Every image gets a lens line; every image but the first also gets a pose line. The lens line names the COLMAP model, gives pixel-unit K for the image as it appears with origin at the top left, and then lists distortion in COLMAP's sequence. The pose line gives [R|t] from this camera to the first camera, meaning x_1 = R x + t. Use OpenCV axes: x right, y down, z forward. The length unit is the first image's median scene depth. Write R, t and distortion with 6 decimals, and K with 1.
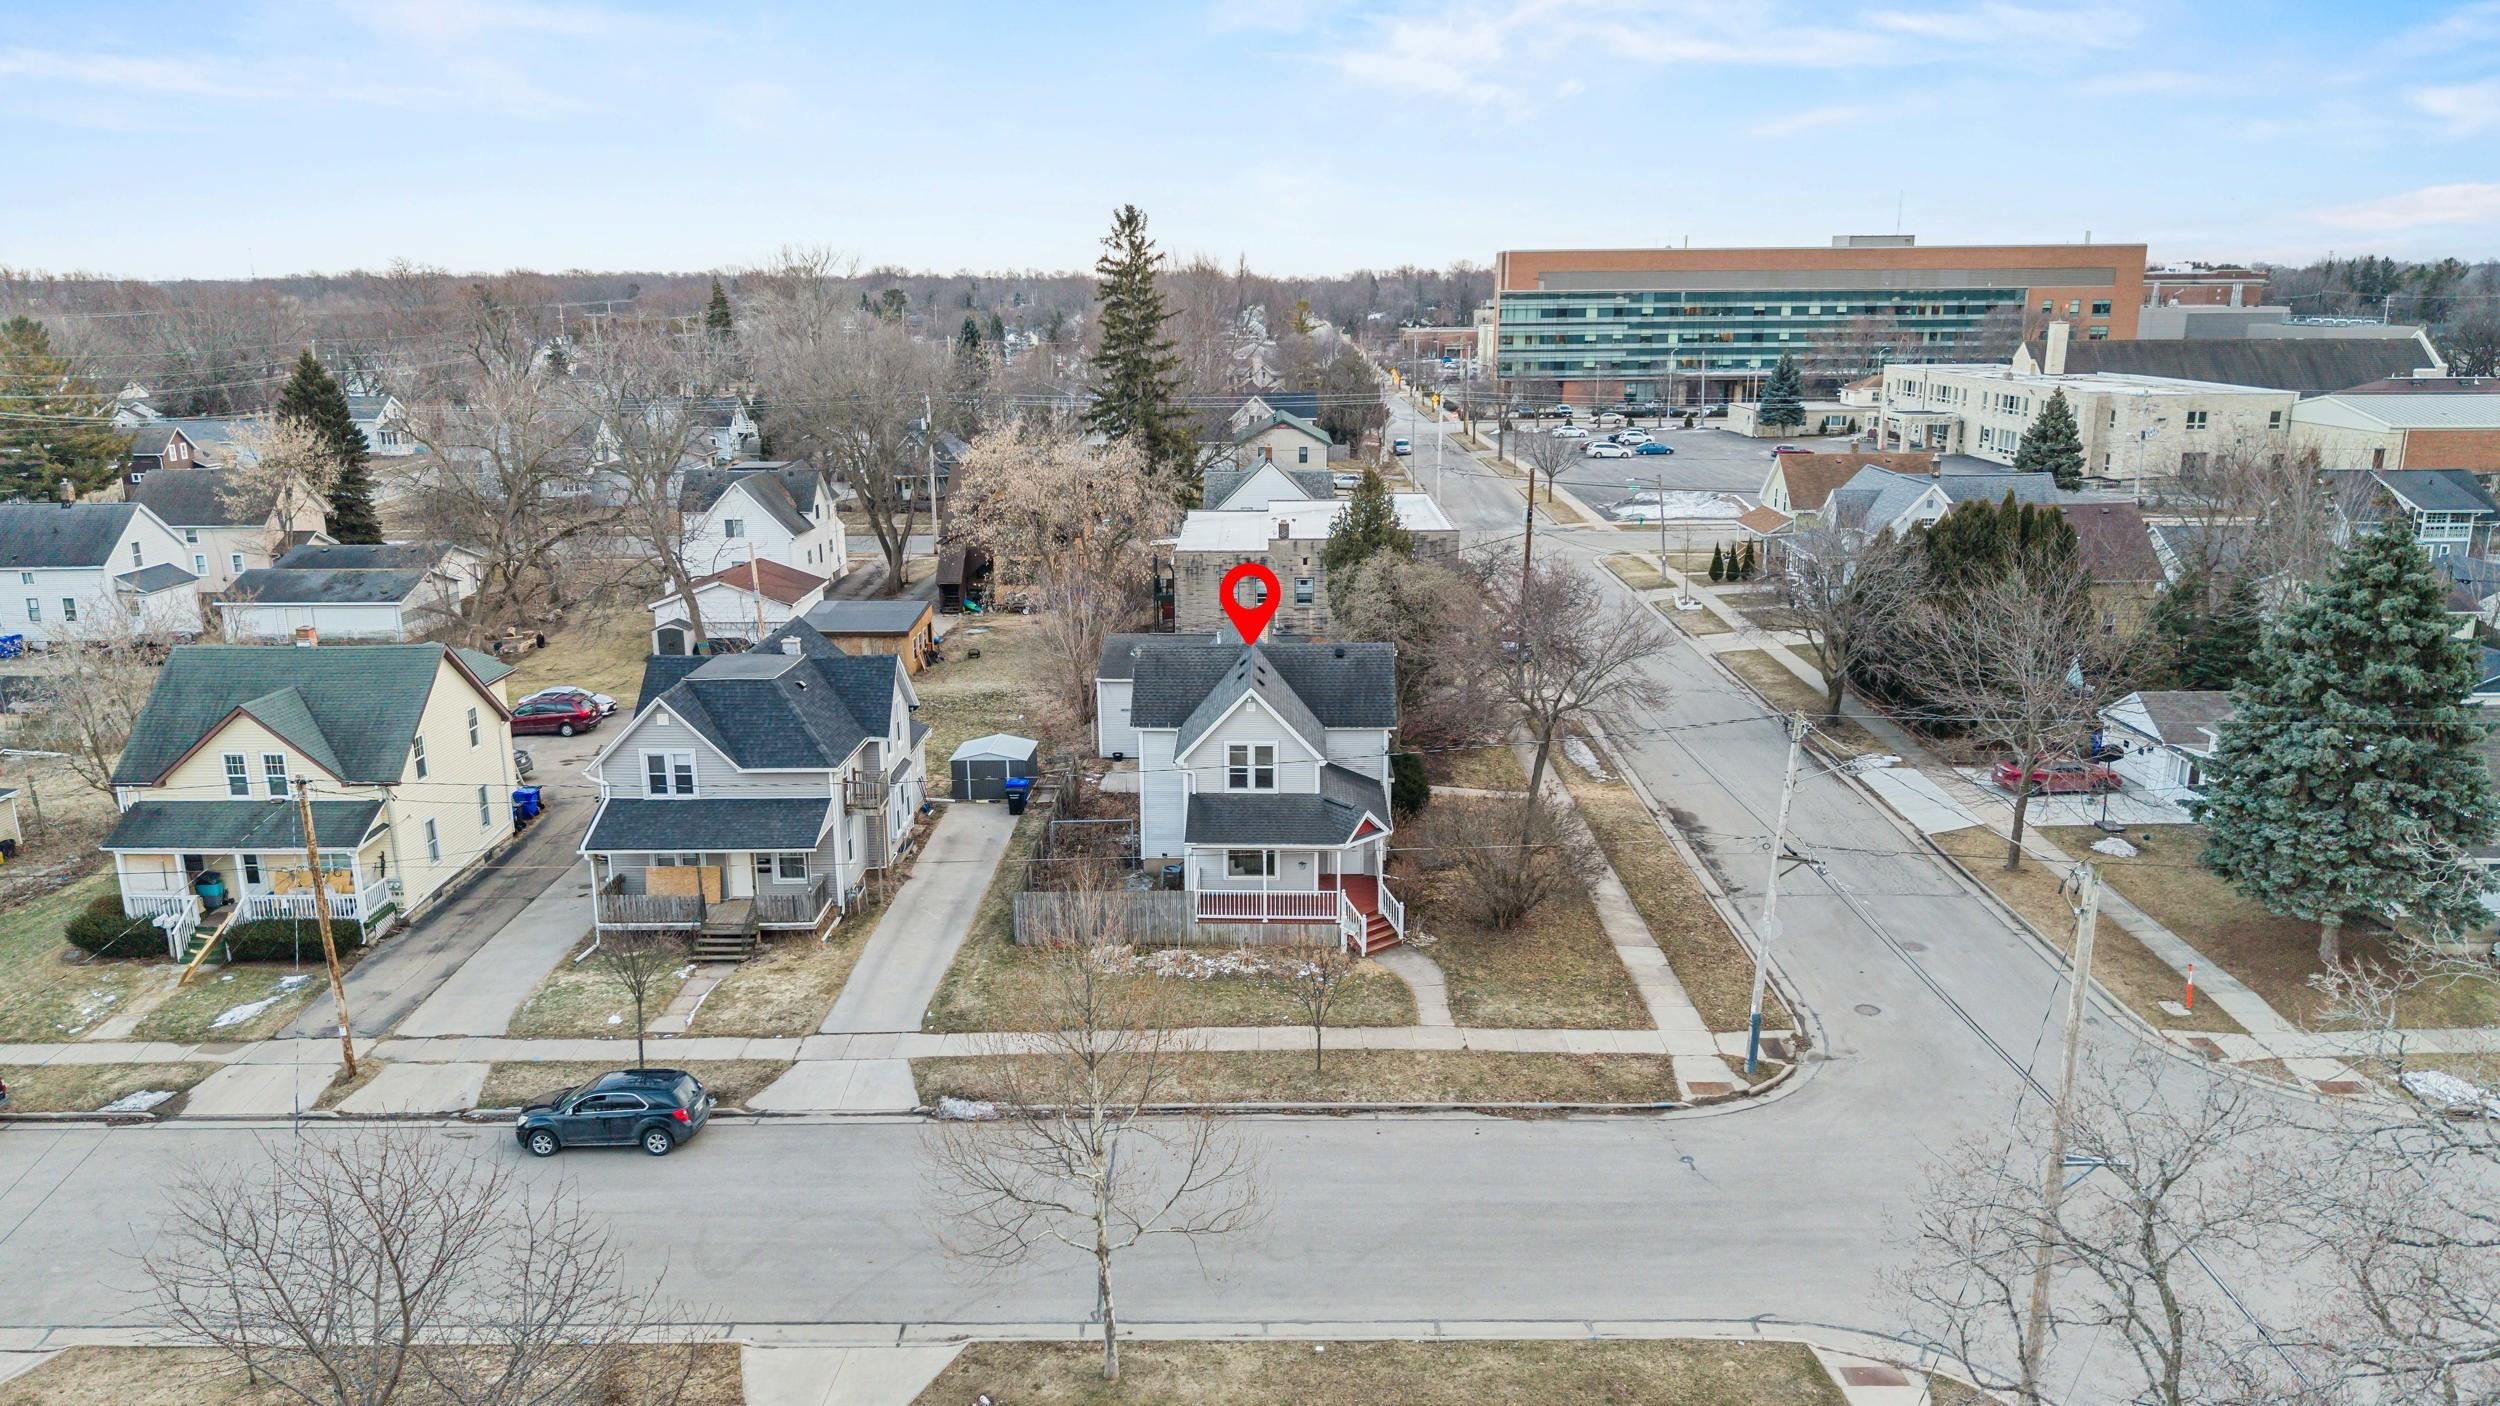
lens RADIAL K [[1627.8, 0, 1253.7], [0, 1627.8, 747.3], [0, 0, 1]] dist [0.044882, -0.042330]
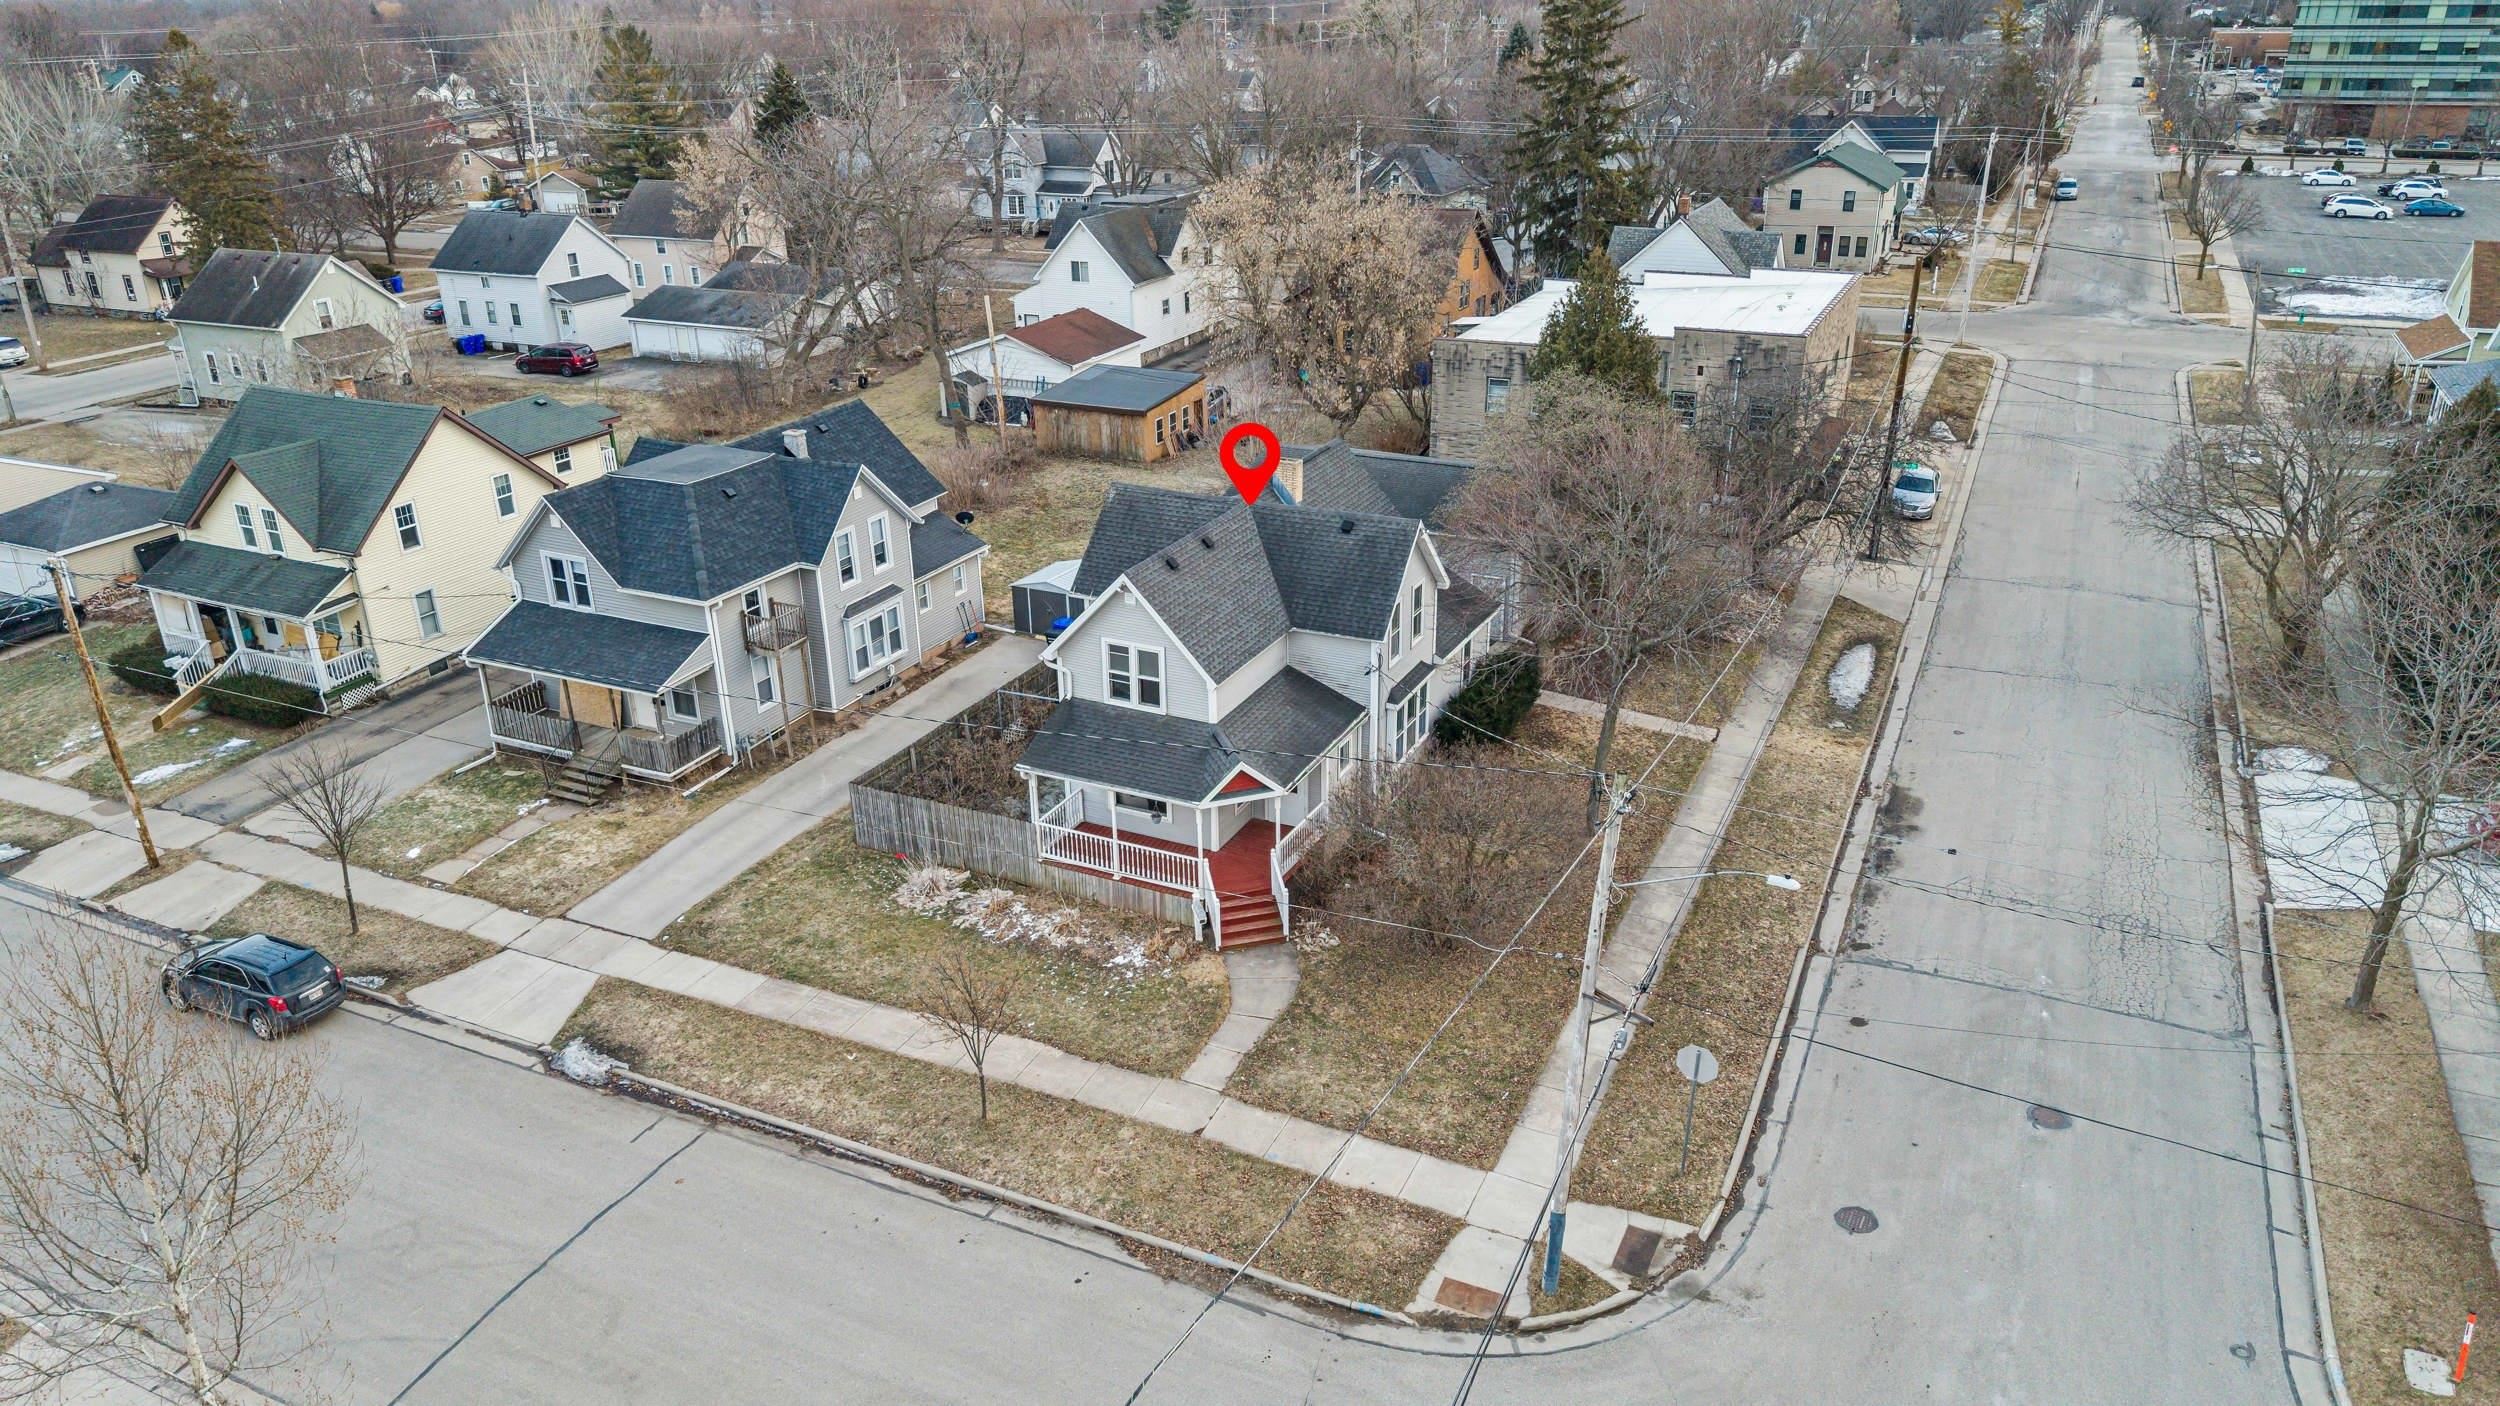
lens RADIAL K [[1627.8, 0, 1253.7], [0, 1627.8, 747.3], [0, 0, 1]] dist [0.044882, -0.042330]
pose [[0.909192, 0.168873, -0.380594, 0.341185], [-0.105177, 0.977564, 0.182498, -0.098633], [0.402874, -0.125896, 0.906555, 0.327691]]
